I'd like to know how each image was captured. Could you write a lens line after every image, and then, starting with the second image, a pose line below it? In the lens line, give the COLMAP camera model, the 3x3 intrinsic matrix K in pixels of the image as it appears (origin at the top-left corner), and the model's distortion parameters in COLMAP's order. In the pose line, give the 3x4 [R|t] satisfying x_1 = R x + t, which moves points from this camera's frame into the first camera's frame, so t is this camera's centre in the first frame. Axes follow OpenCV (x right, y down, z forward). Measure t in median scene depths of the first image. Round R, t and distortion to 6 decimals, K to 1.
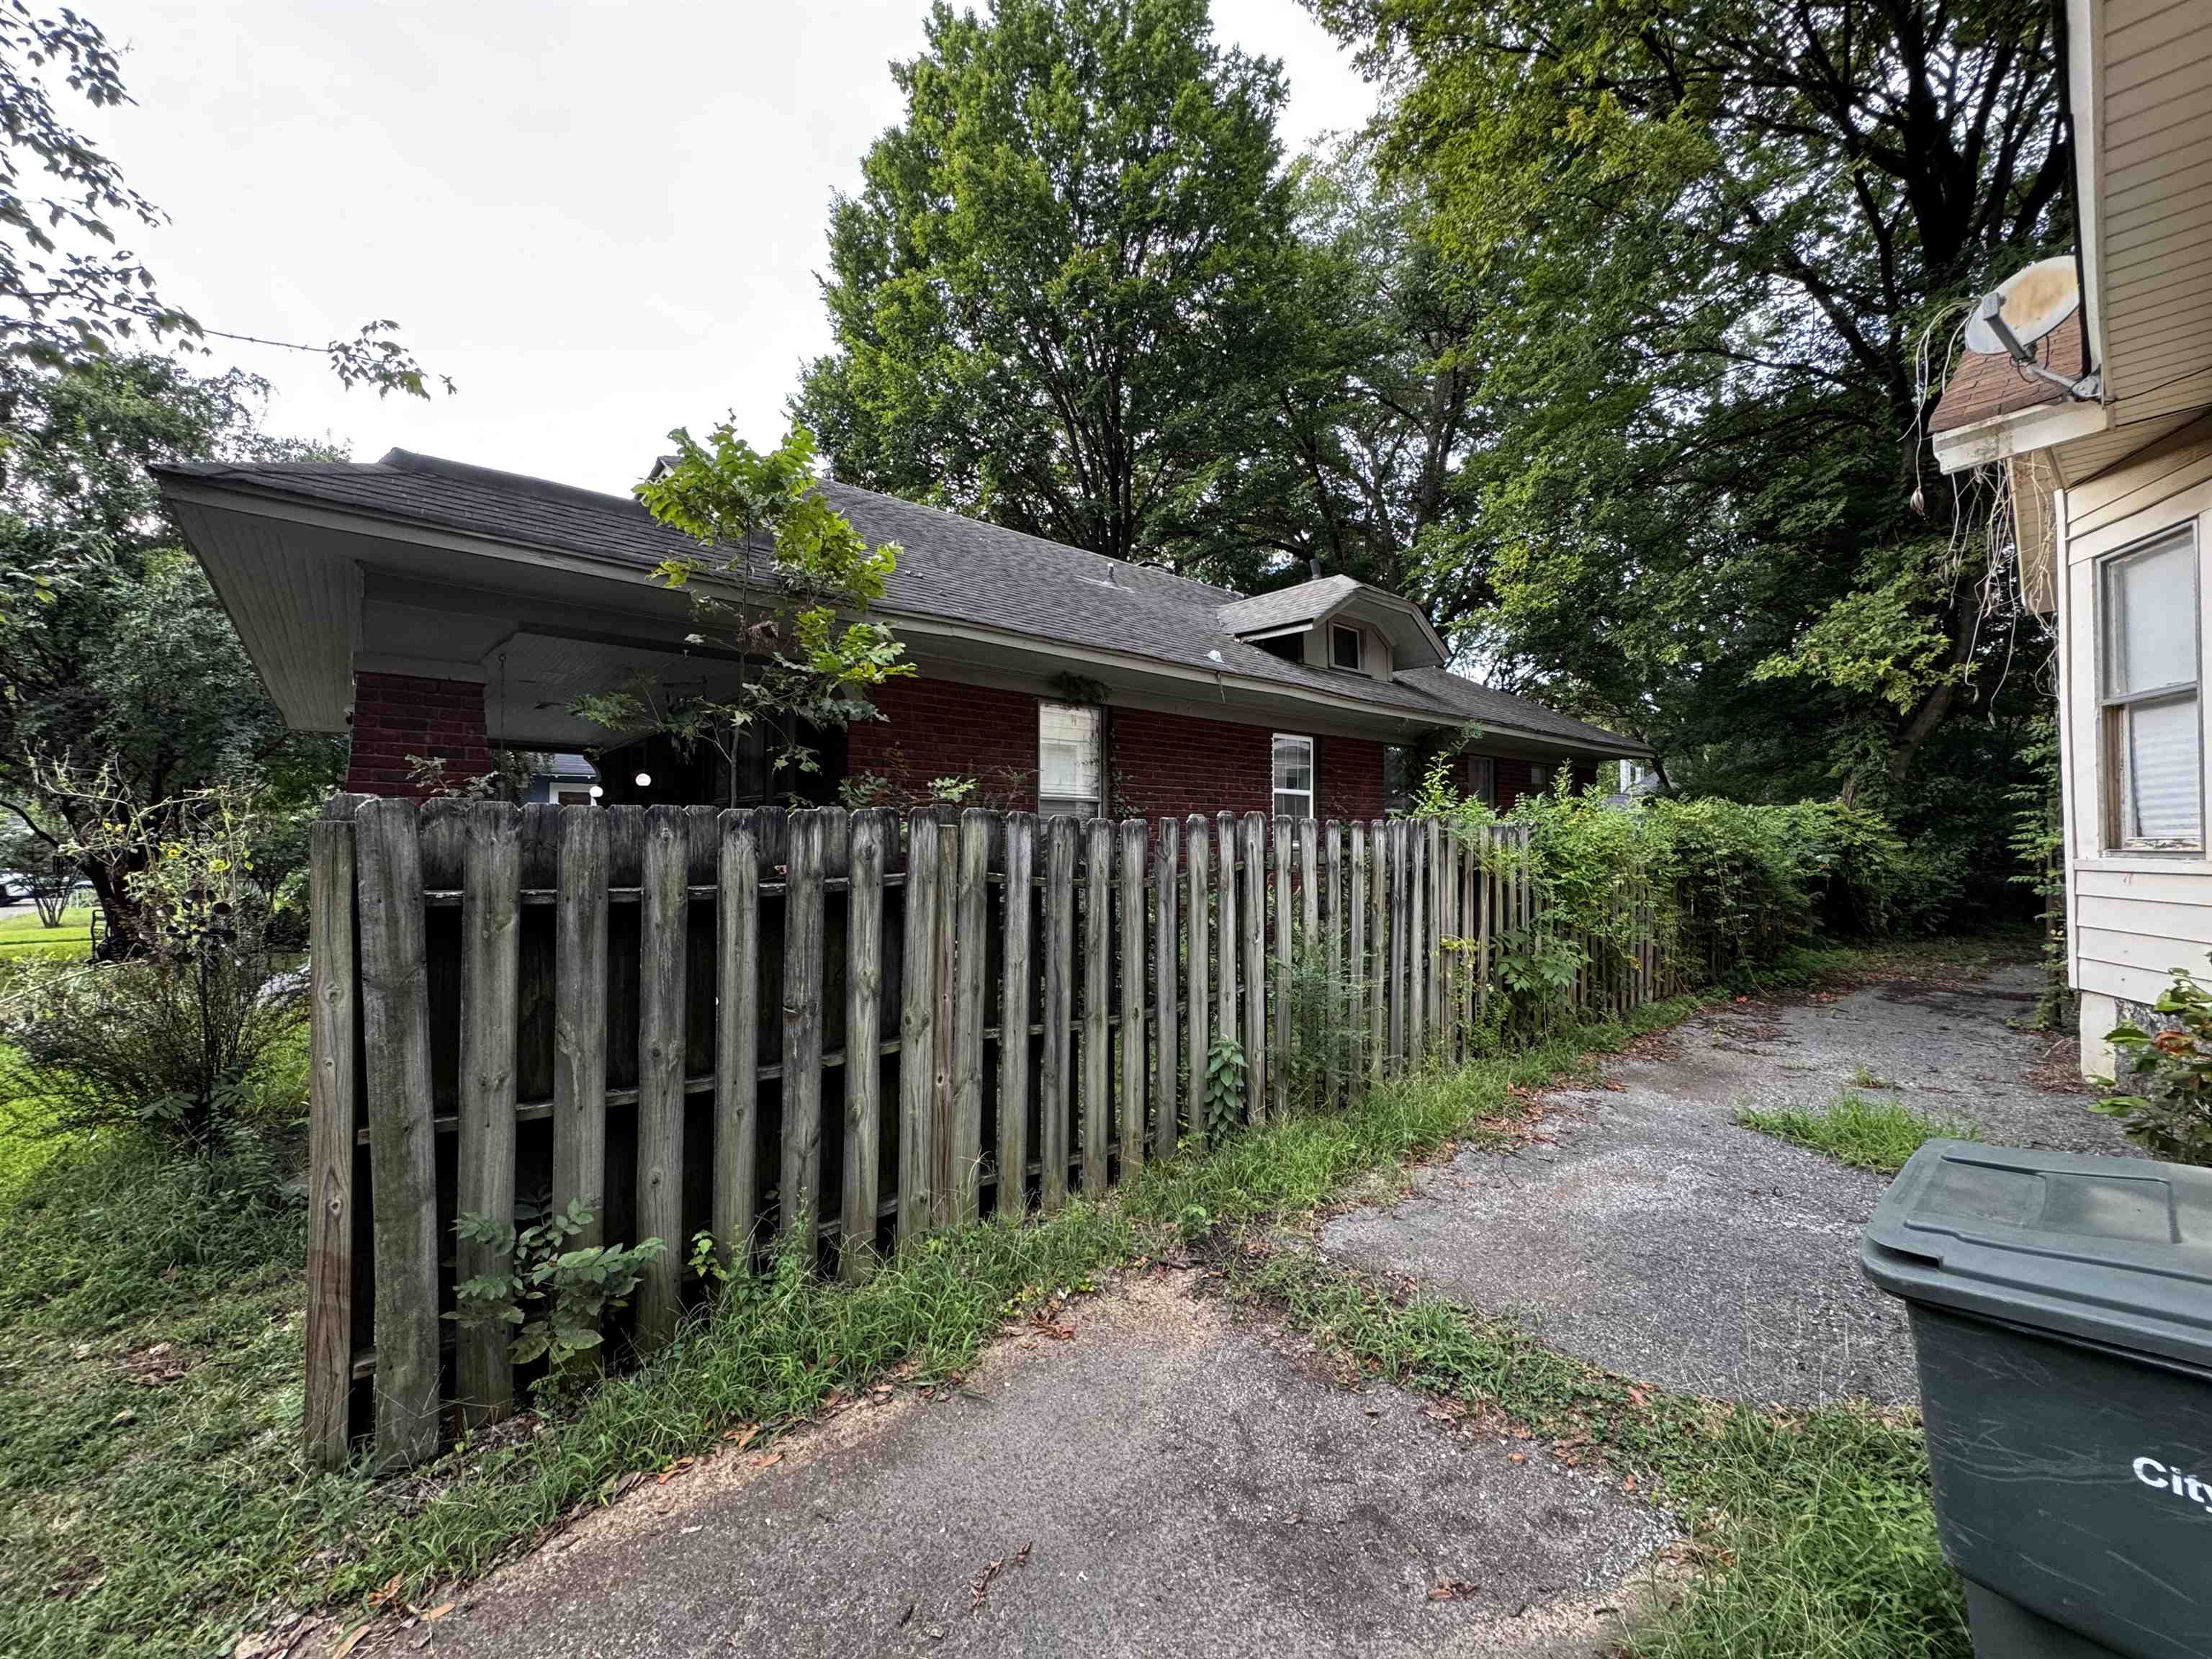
lens RADIAL K [[880.3, 0, 1123.3], [0, 880.3, 828.7], [0, 0, 1]] dist [0.001291, -0.001106]
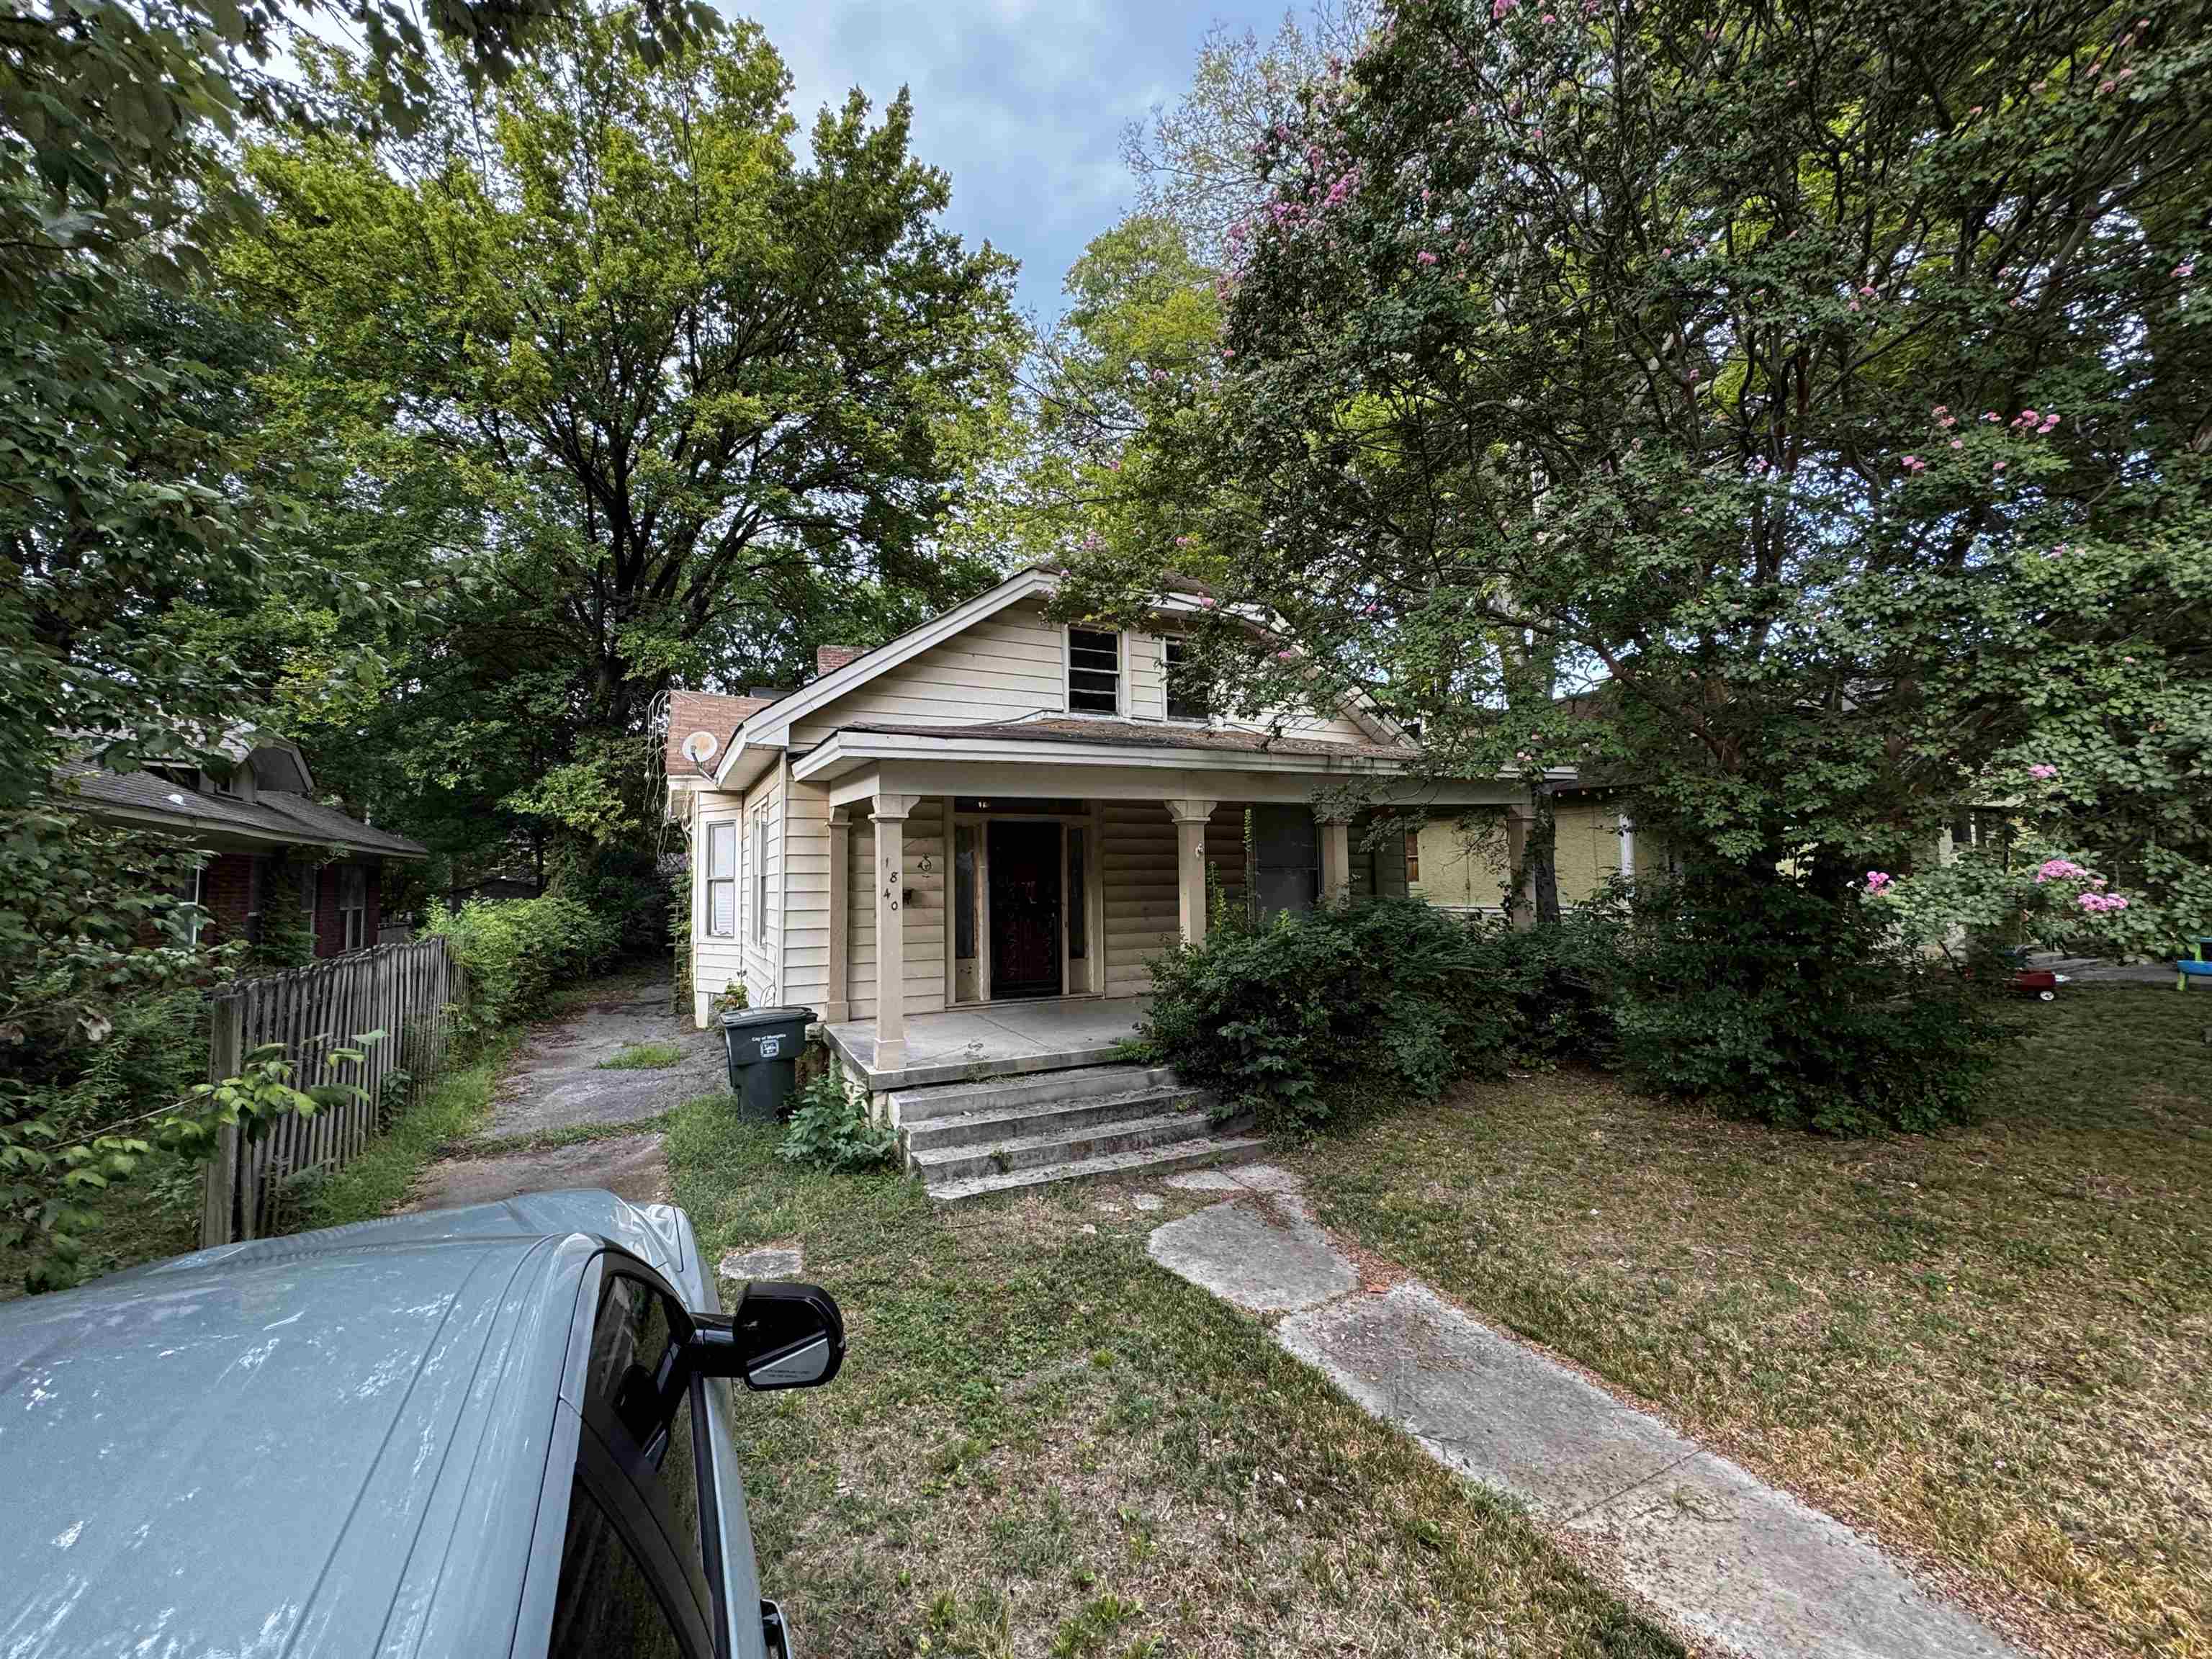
lens RADIAL K [[880.3, 0, 1101.4], [0, 880.3, 846.1], [0, 0, 1]] dist [0.001291, -0.001106]
pose [[0.254735, 0.038900, 0.966228, -0.682376], [-0.002294, 0.999212, -0.039623, -0.085838], [-0.967008, 0.007877, 0.254624, -0.485450]]
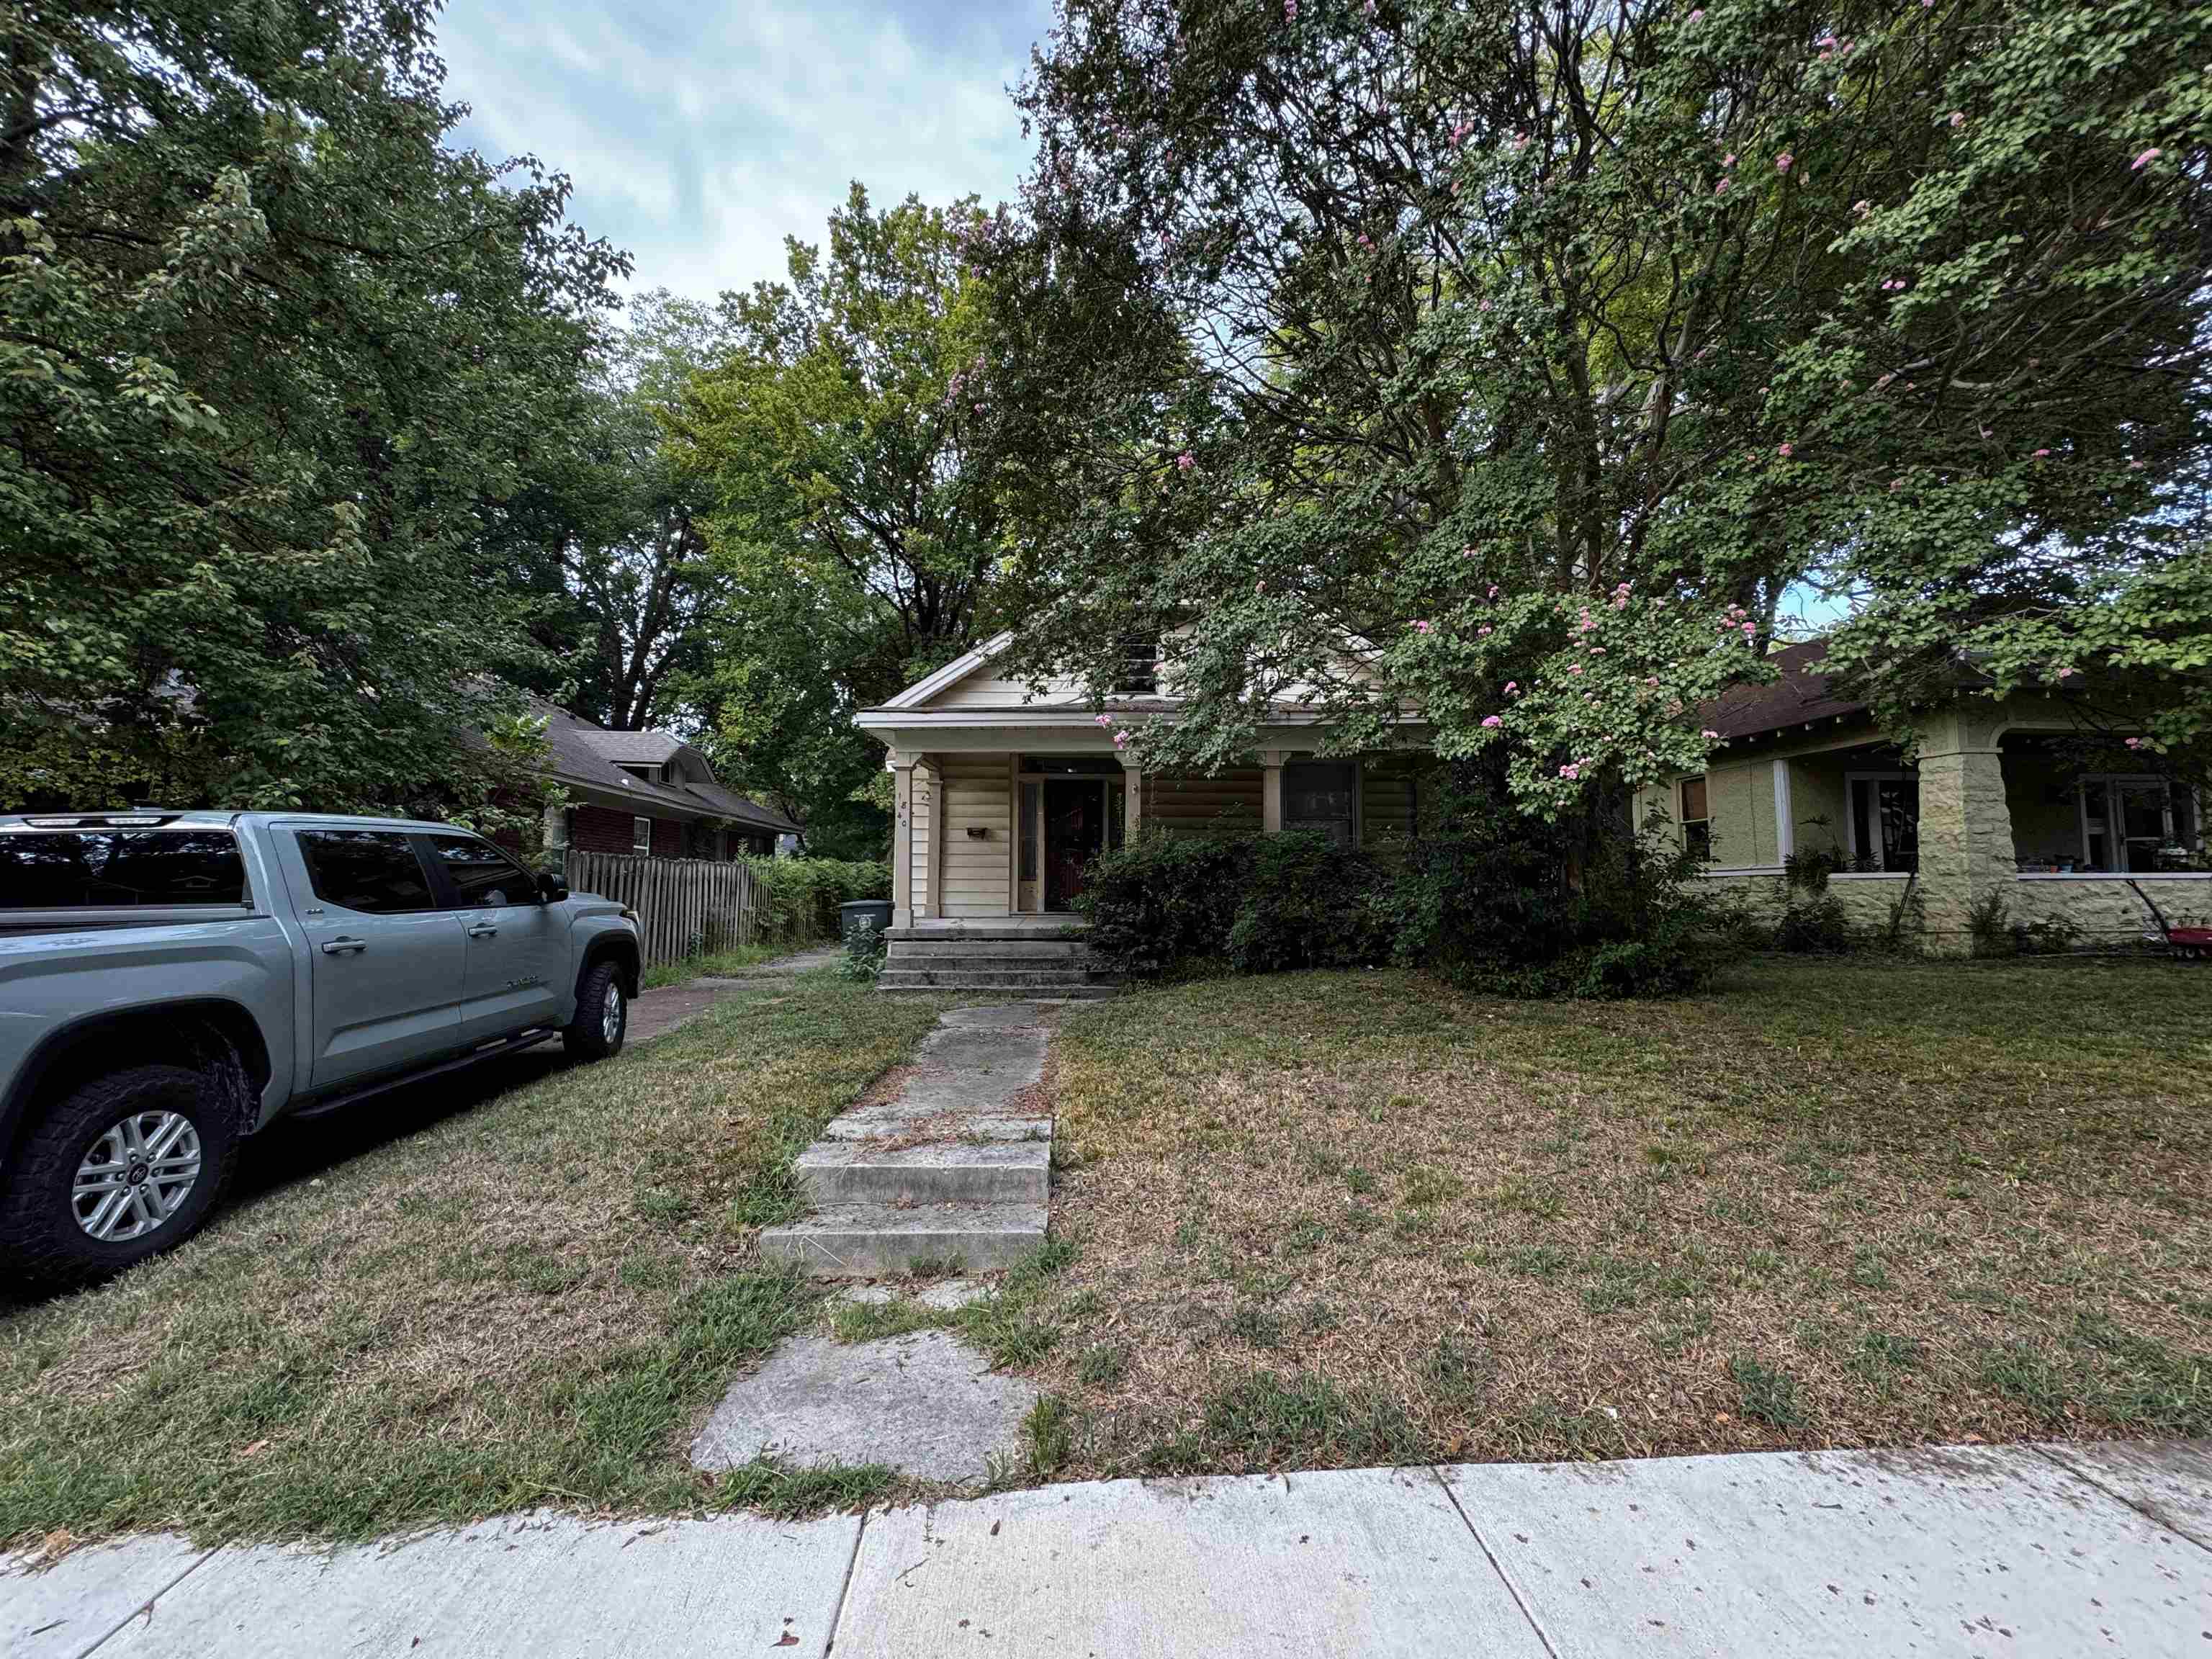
lens RADIAL K [[880.3, 0, 1115.1], [0, 880.3, 817.1], [0, 0, 1]] dist [0.001291, -0.001106]
pose [[0.623461, 0.073671, 0.778376, -0.744530], [-0.019677, 0.996714, -0.078575, 0.027783], [-0.781607, 0.033672, 0.622861, -1.146347]]
